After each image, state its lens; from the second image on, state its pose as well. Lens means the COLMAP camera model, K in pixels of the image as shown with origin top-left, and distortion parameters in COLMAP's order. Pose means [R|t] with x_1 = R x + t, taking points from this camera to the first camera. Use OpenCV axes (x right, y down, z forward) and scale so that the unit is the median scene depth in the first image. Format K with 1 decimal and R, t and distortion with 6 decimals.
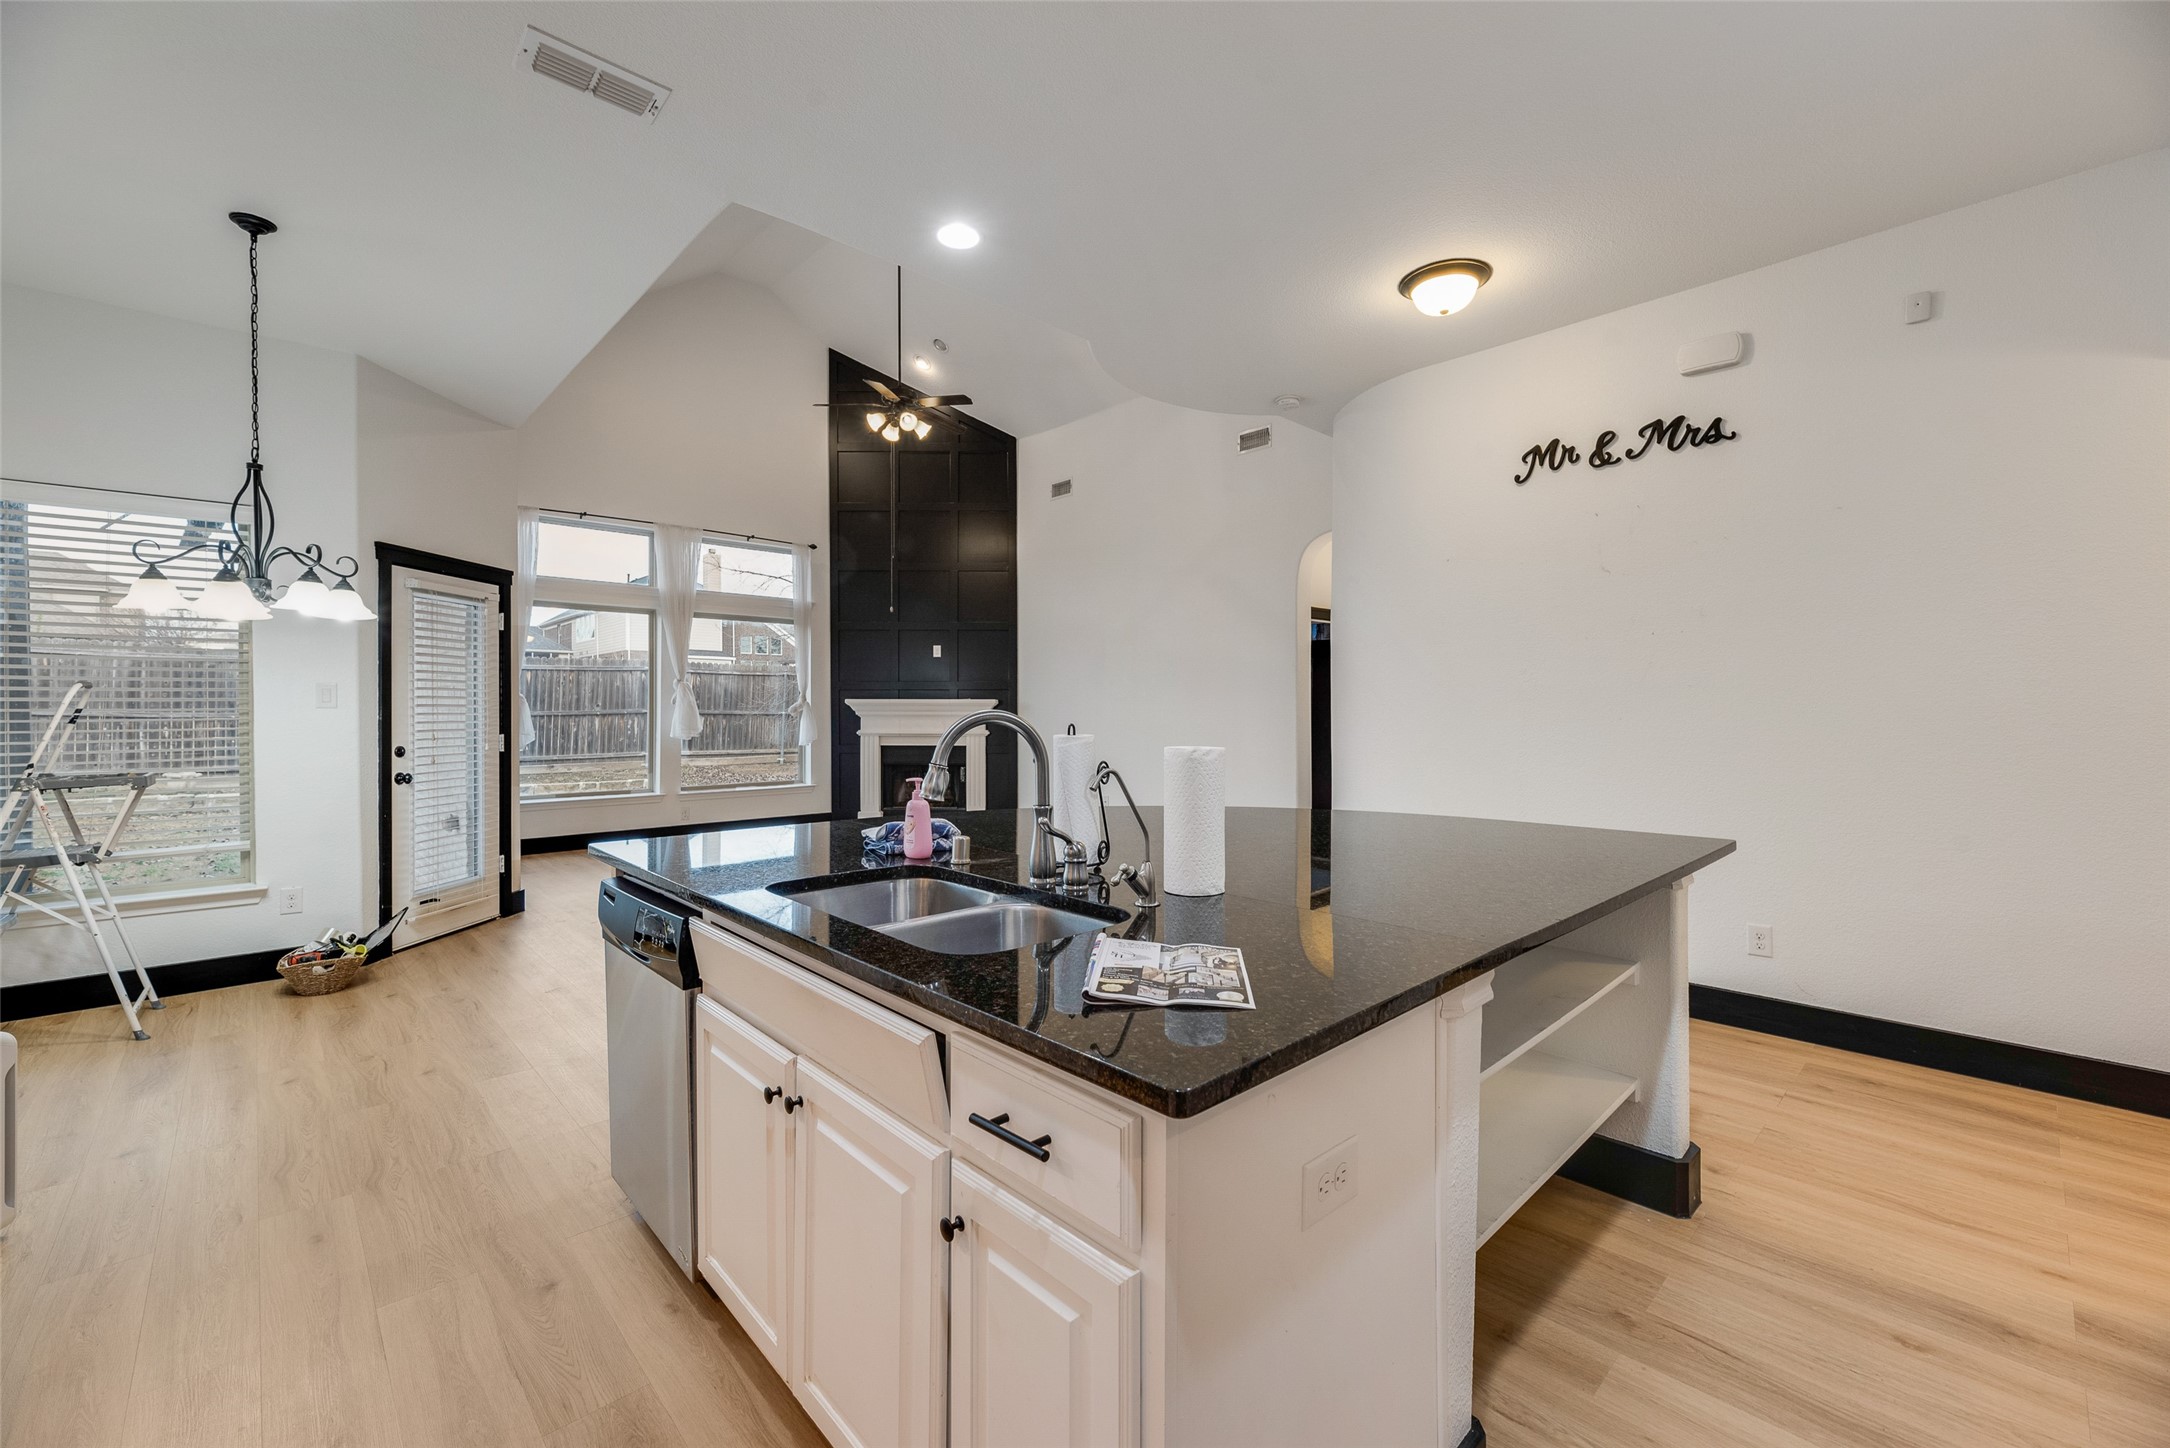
lens RADIAL K [[867.6, 0, 1087.0], [0, 867.6, 715.7], [0, 0, 1]] dist [0.000313, 0.000190]
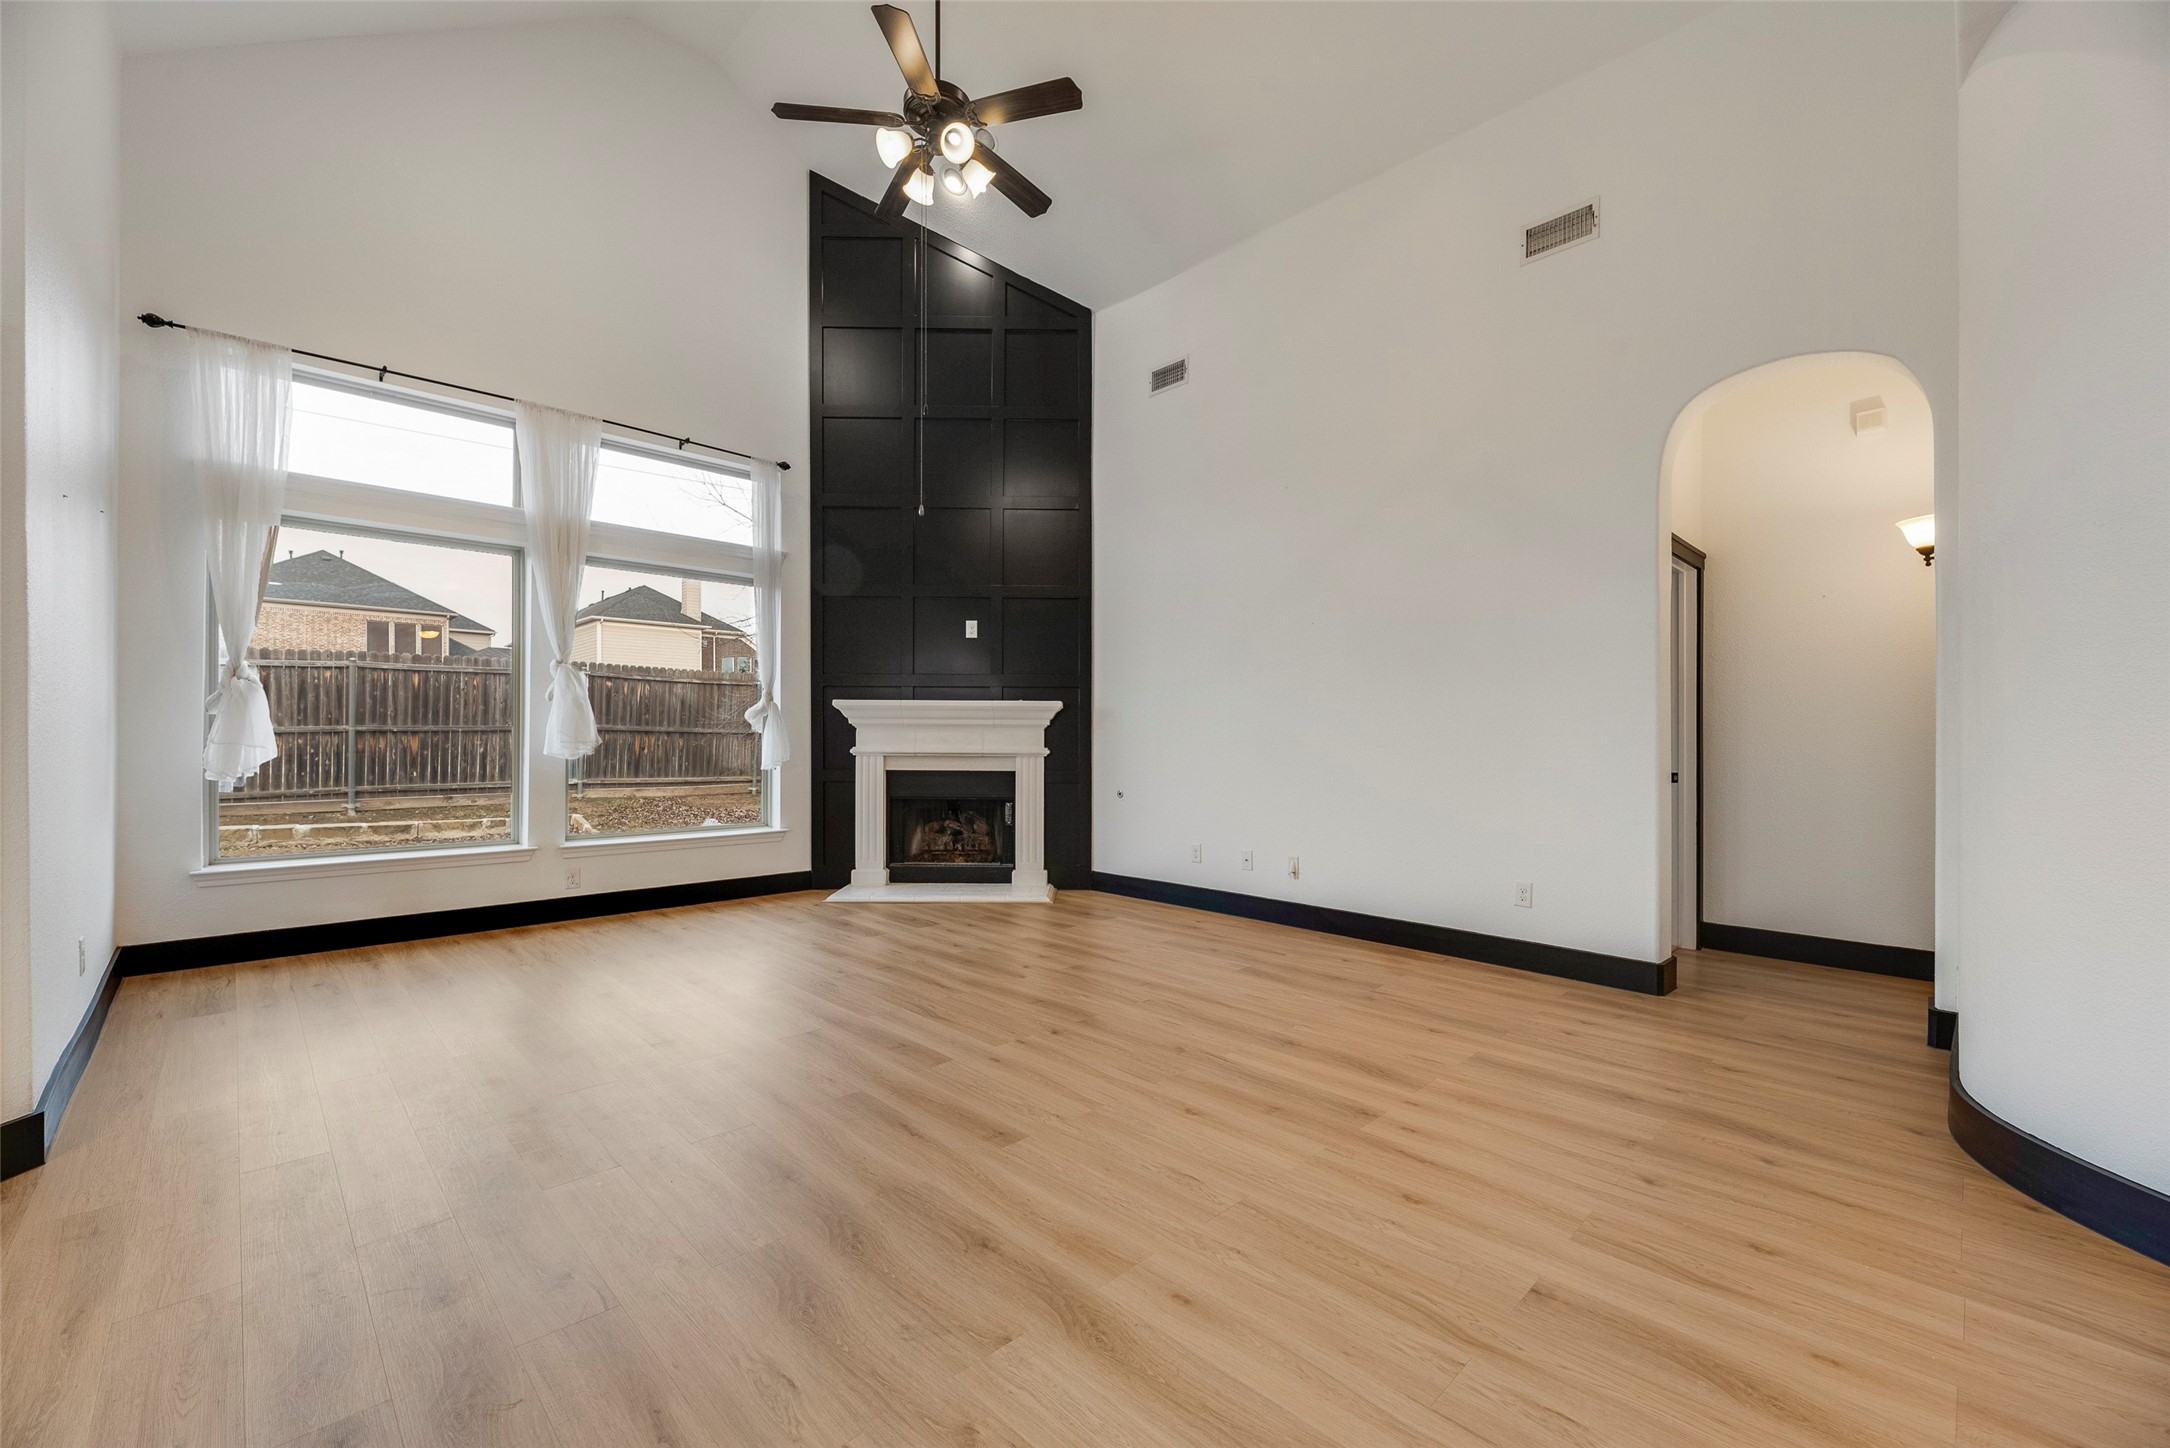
lens RADIAL K [[867.6, 0, 1095.6], [0, 867.6, 740.2], [0, 0, 1]] dist [0.000313, 0.000190]
pose [[0.999753, 0.003065, 0.022007, -0.096192], [-0.002973, 0.999987, -0.004232, 0.014204], [-0.022020, 0.004166, 0.999749, 0.347509]]
